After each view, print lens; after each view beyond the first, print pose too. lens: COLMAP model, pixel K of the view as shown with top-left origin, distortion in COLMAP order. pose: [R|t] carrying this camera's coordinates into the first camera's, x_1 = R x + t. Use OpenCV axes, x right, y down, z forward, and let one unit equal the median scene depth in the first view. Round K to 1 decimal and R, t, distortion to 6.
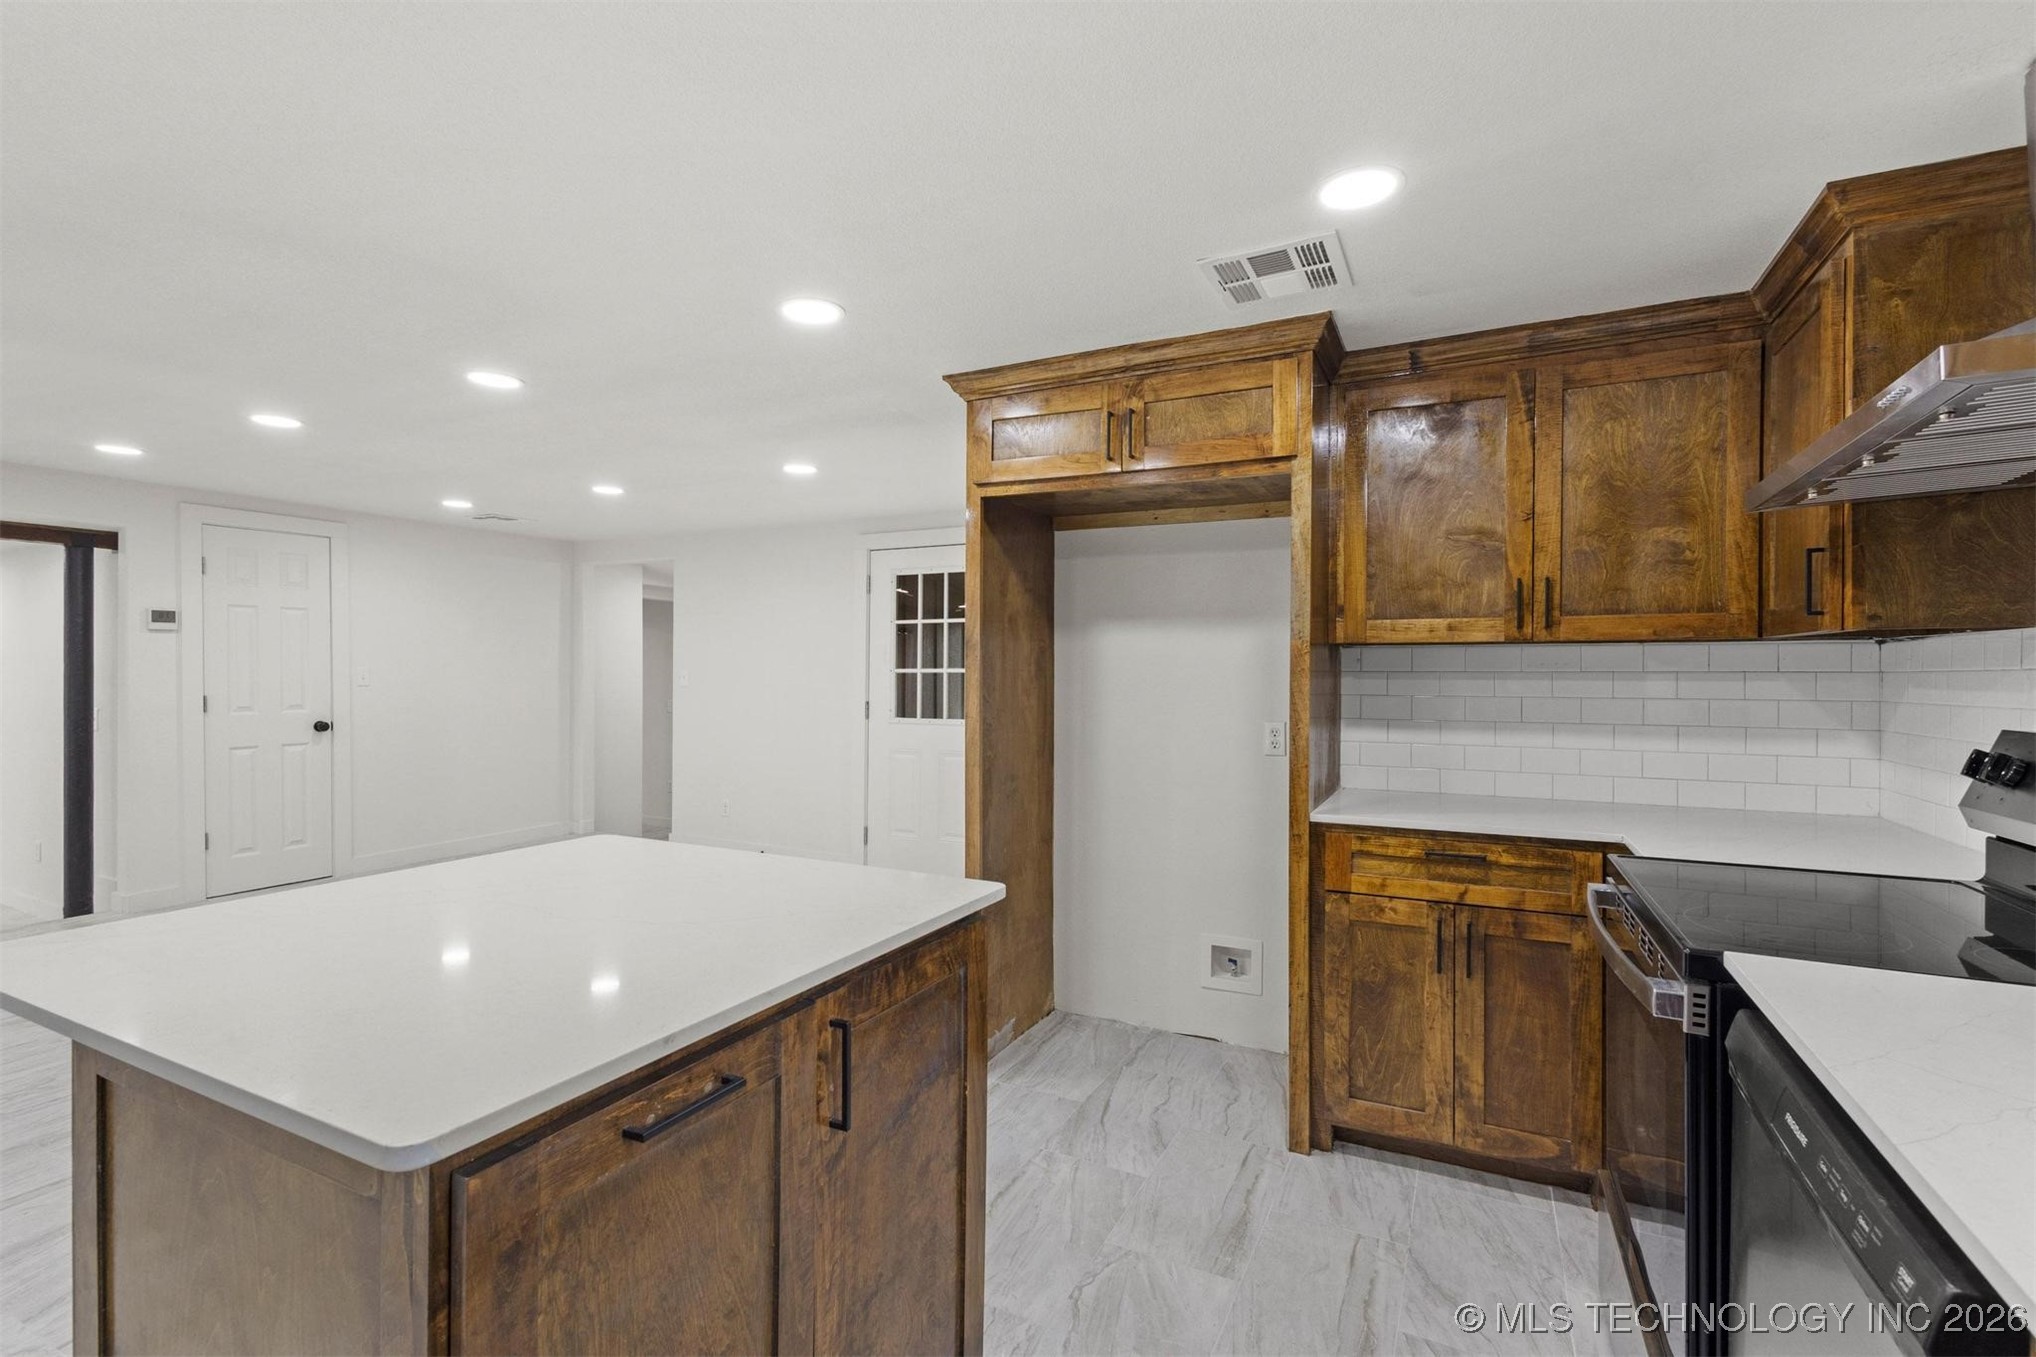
lens RADIAL K [[931.2, 0, 1021.4], [0, 931.2, 672.4], [0, 0, 1]] dist [0.006703, -0.001486]
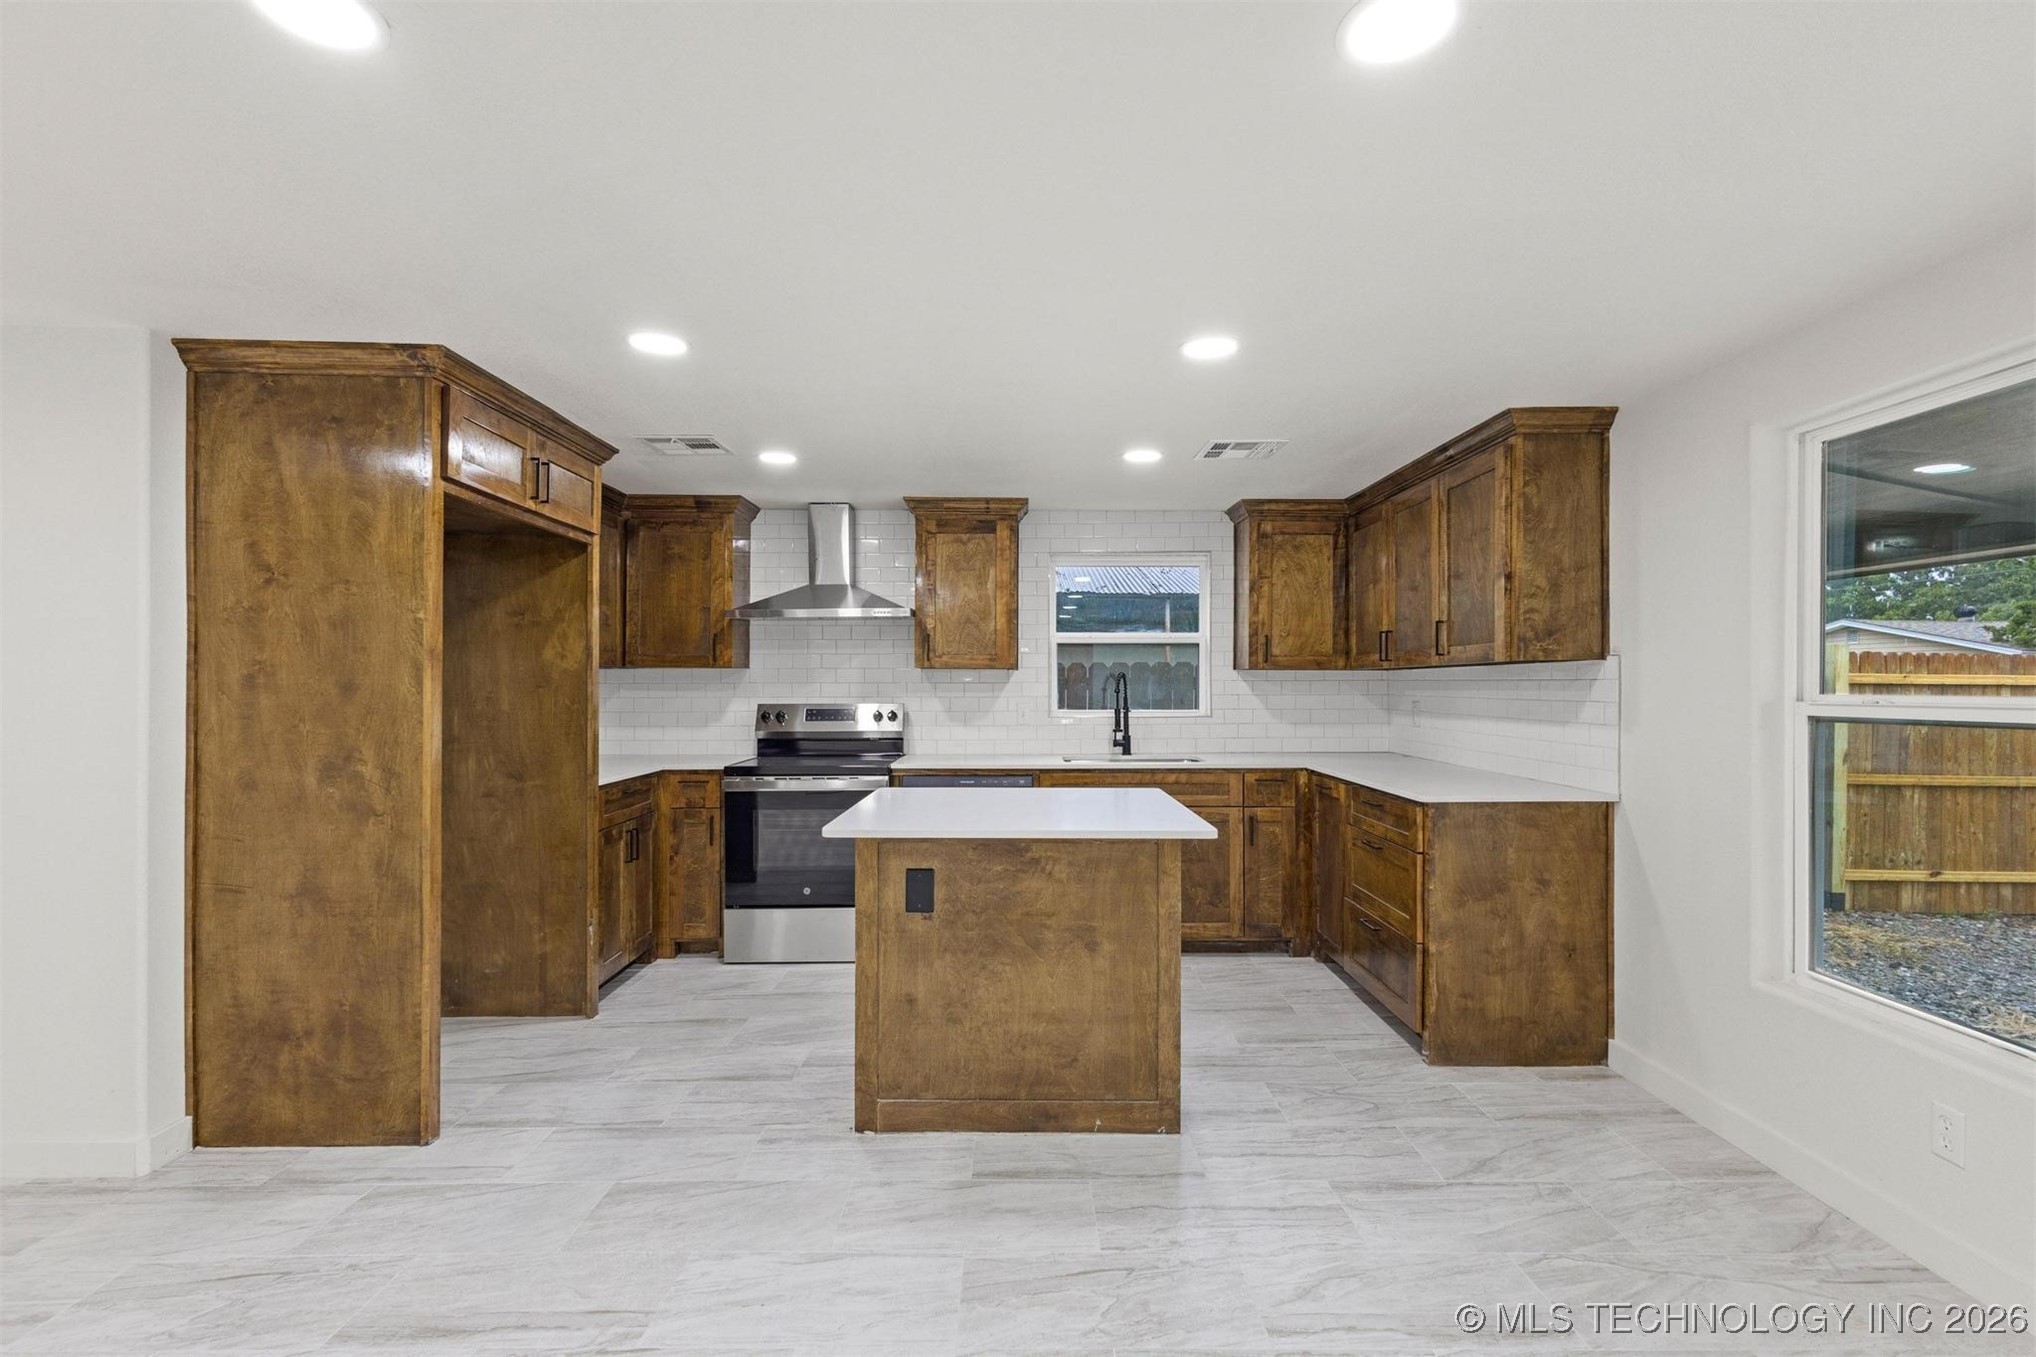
lens RADIAL K [[931.2, 0, 1021.4], [0, 931.2, 672.4], [0, 0, 1]] dist [0.006703, -0.001486]
pose [[-0.452601, 0.006117, 0.891692, -1.293026], [-0.005604, 0.999937, -0.009703, -0.009327], [-0.891696, -0.009388, -0.452538, 1.065749]]
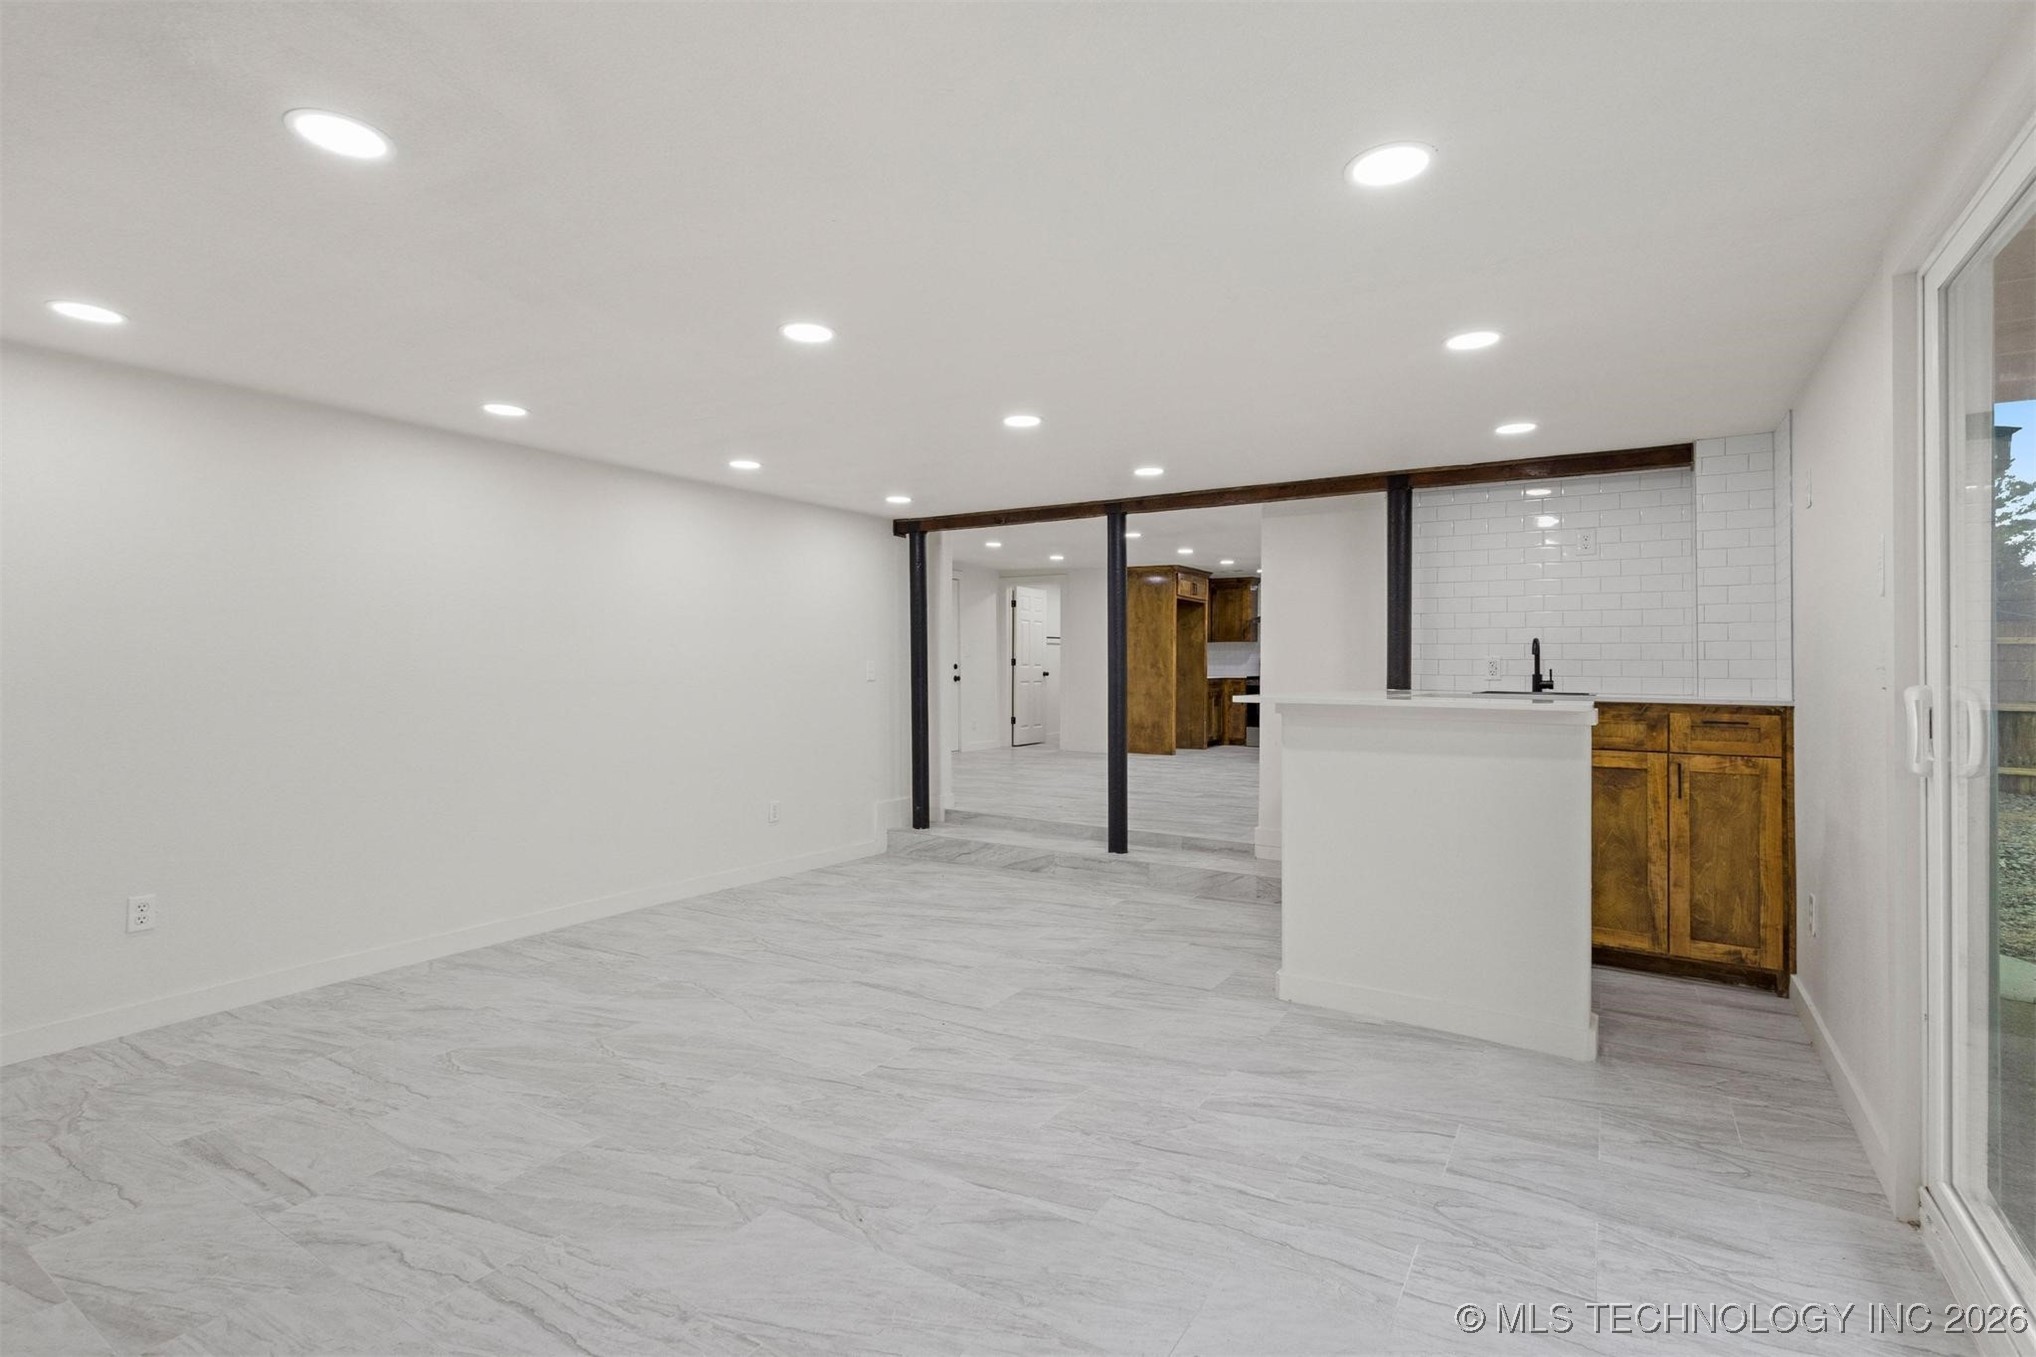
lens RADIAL K [[931.2, 0, 1021.4], [0, 931.2, 672.4], [0, 0, 1]] dist [0.006703, -0.001486]
pose [[0.096730, -0.014555, 0.995204, -4.447304], [-0.004514, 0.999876, 0.015062, 0.062613], [-0.995300, -0.005949, 0.096652, 1.471137]]
